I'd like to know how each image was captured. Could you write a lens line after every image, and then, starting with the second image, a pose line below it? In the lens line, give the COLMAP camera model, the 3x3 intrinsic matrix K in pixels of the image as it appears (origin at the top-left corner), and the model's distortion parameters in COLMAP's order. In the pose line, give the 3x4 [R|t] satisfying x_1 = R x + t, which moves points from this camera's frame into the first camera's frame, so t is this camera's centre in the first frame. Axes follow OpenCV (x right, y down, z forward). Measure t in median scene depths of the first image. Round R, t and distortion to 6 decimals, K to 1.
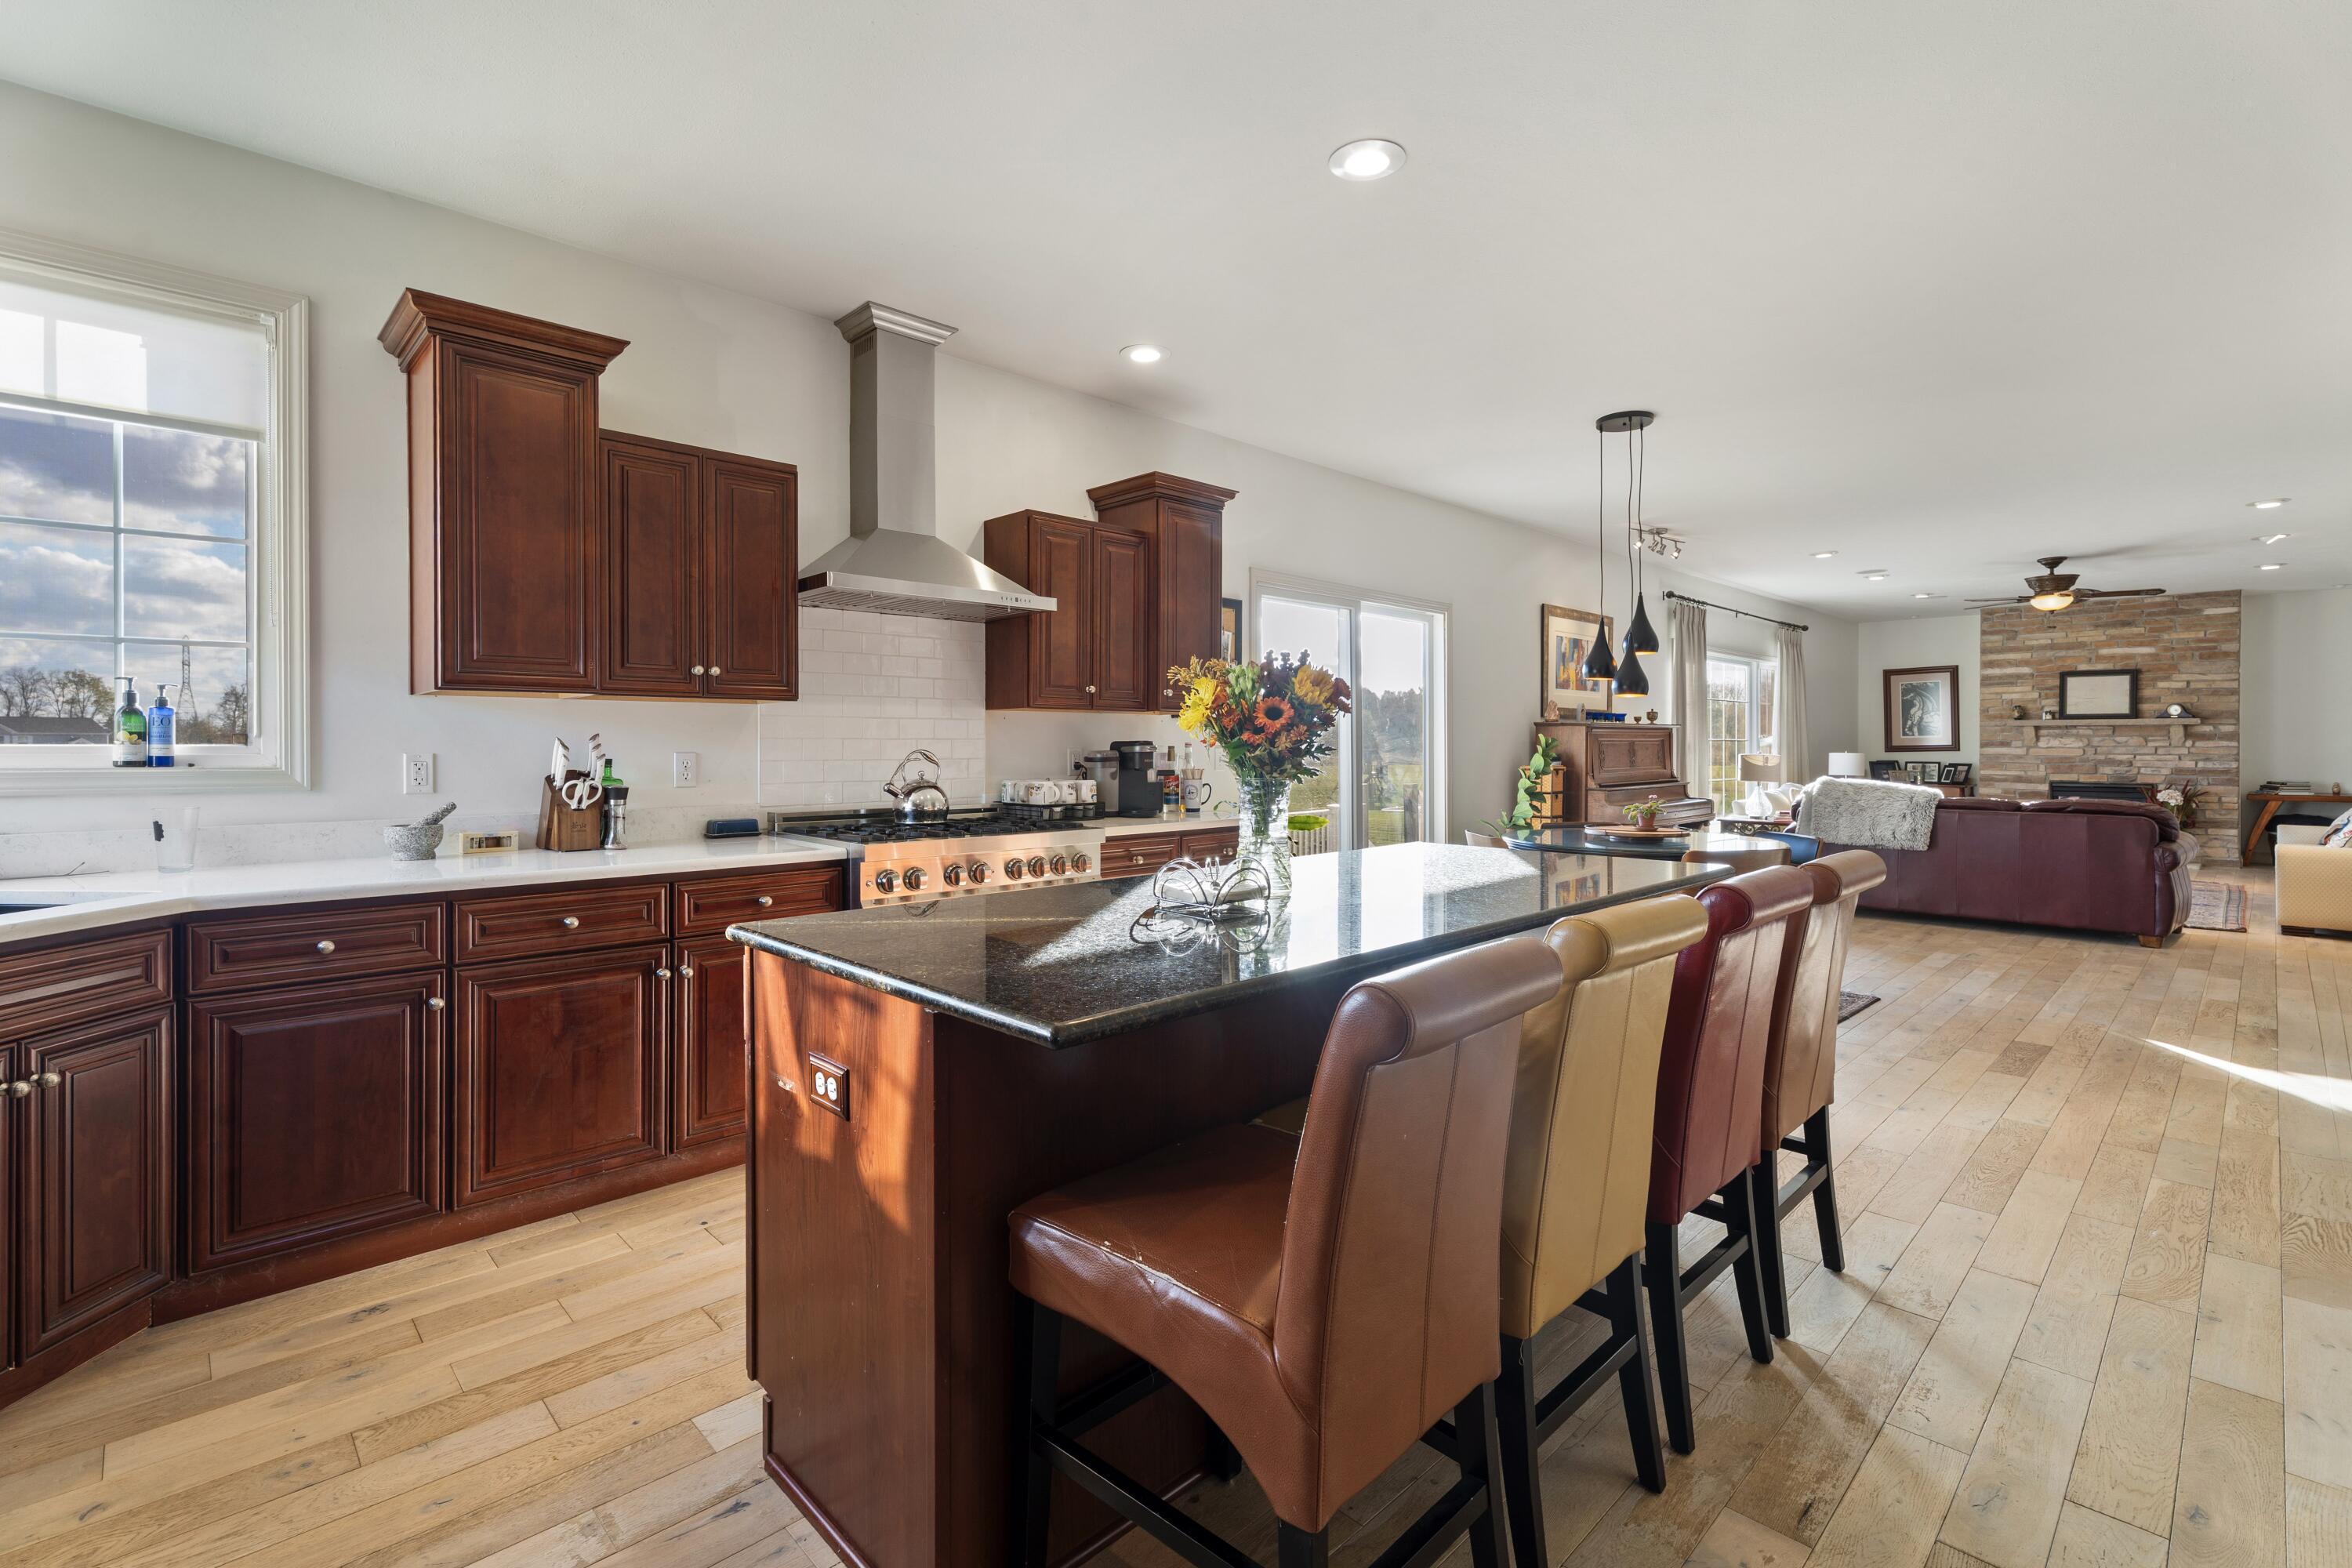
lens RADIAL K [[1050.8, 0, 1171.4], [0, 1050.8, 758.2], [0, 0, 1]] dist [-0.001082, -0.000668]
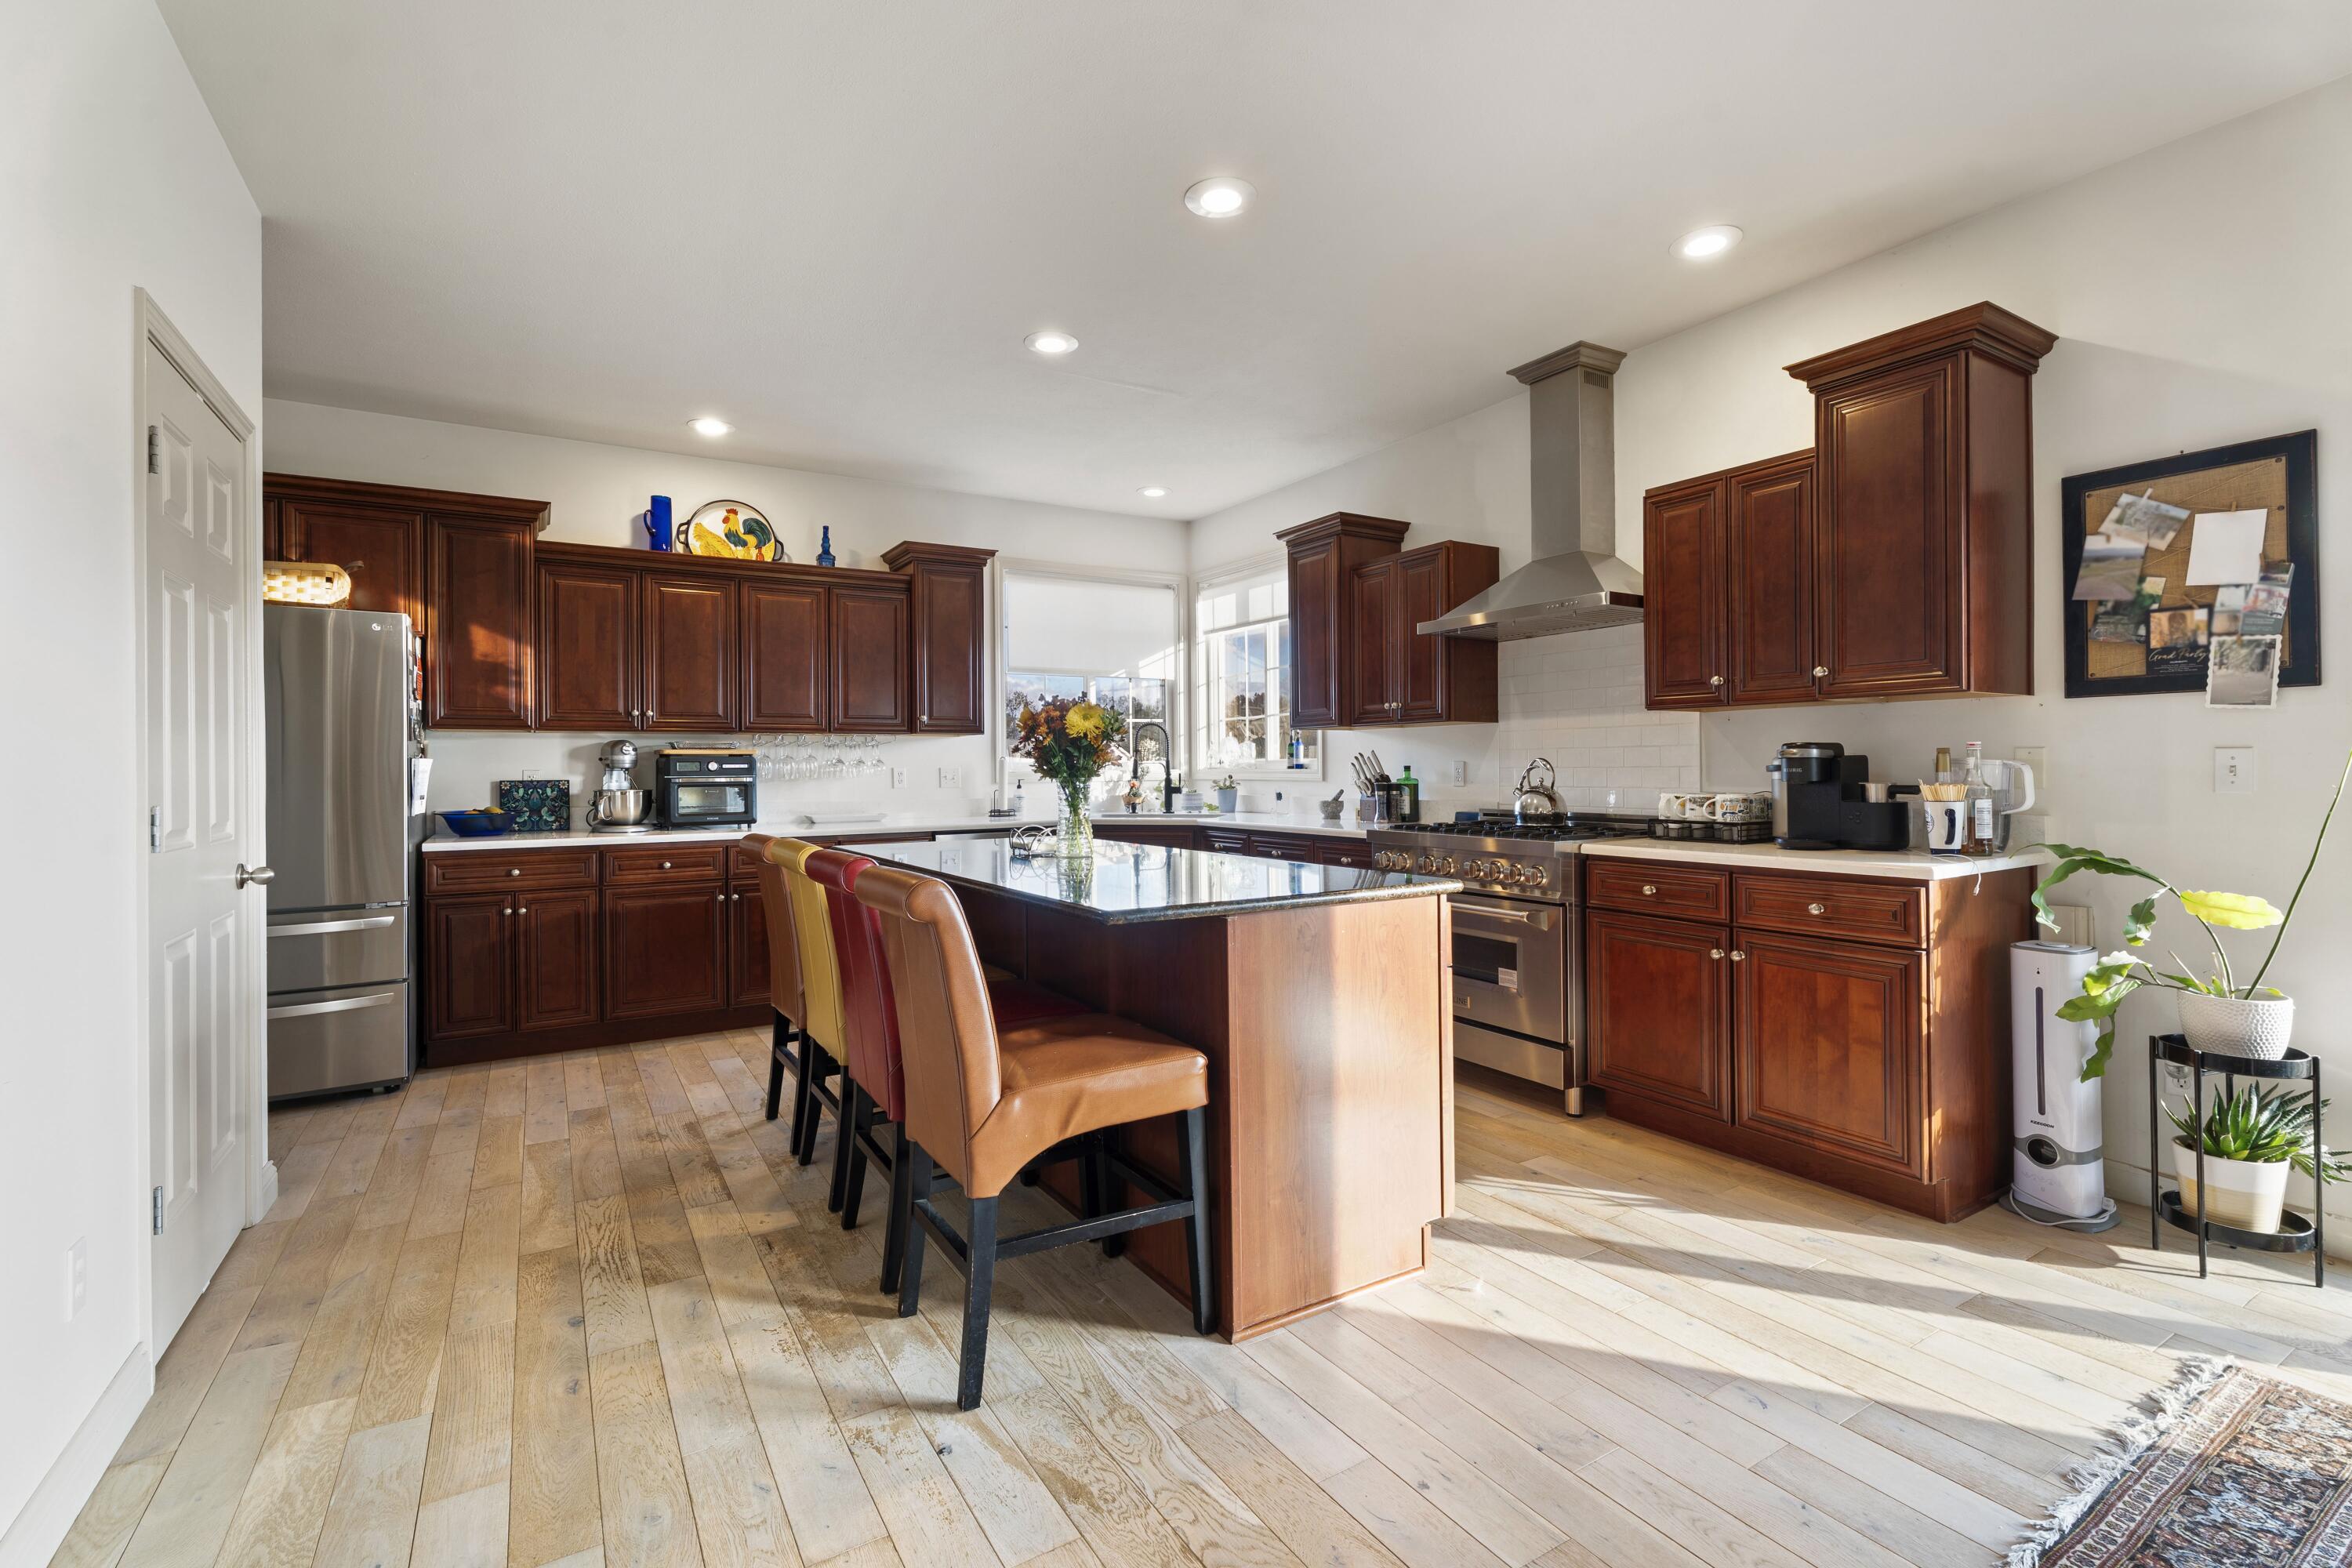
lens RADIAL K [[1050.8, 0, 1171.4], [0, 1050.8, 758.2], [0, 0, 1]] dist [-0.001082, -0.000668]
pose [[-0.219457, -0.005236, -0.975608, 1.066674], [-0.002047, 0.999986, -0.004907, -0.001907], [0.975620, 0.000920, -0.219465, 1.025189]]
